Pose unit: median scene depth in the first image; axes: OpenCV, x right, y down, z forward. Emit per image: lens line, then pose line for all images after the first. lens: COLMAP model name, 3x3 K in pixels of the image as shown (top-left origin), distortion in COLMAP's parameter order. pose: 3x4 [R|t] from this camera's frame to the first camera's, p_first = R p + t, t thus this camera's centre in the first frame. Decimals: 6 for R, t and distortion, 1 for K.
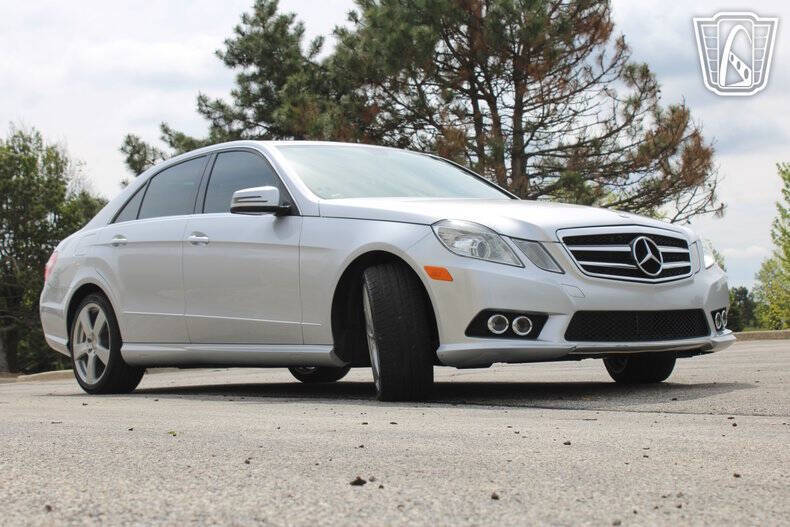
lens RADIAL K [[1117.7, 0, 398.1], [0, 1117.7, 281.5], [0, 0, 1]] dist [-0.013720, -0.014980]
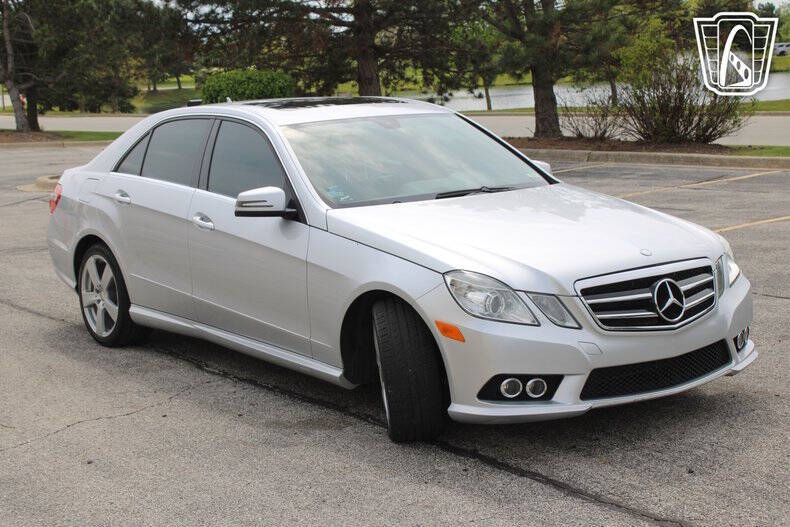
lens RADIAL K [[1117.7, 0, 398.1], [0, 1117.7, 281.5], [0, 0, 1]] dist [-0.013720, -0.014980]
pose [[0.999867, 0.000847, -0.016301, 0.004491], [0.002195, 0.982603, 0.185708, -0.142855], [0.016174, -0.185719, 0.982470, 0.040372]]
